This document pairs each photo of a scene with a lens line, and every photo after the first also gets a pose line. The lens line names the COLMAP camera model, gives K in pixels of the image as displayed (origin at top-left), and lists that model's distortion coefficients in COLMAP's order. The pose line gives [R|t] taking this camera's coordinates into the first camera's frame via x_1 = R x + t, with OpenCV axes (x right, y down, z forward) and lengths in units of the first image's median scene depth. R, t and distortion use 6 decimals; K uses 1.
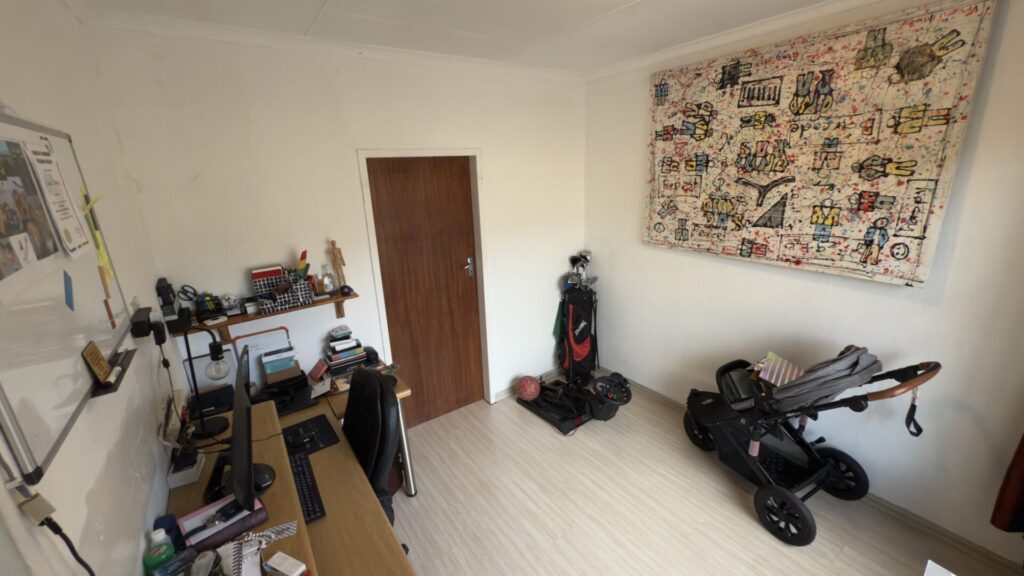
lens RADIAL K [[407.1, 0, 515.0], [0, 407.1, 288.7], [0, 0, 1]] dist [-0.004481, 0.000006]
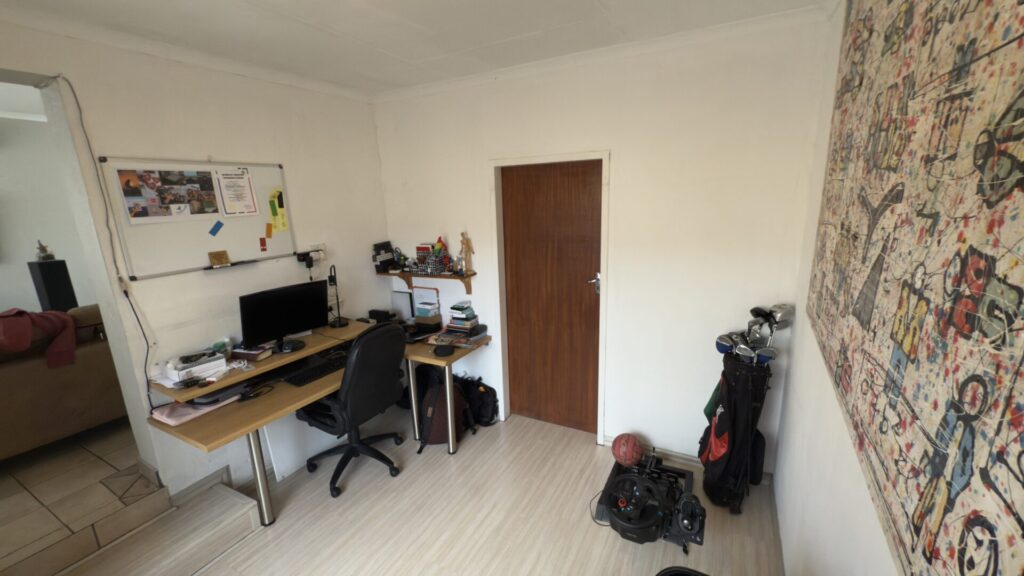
lens RADIAL K [[407.1, 0, 510.8], [0, 407.1, 291.7], [0, 0, 1]] dist [-0.004481, 0.000006]
pose [[0.448729, 0.236785, -0.861728, 0.720297], [-0.235054, 0.961580, 0.141822, -0.146622], [0.862202, 0.138913, 0.487146, 0.505723]]
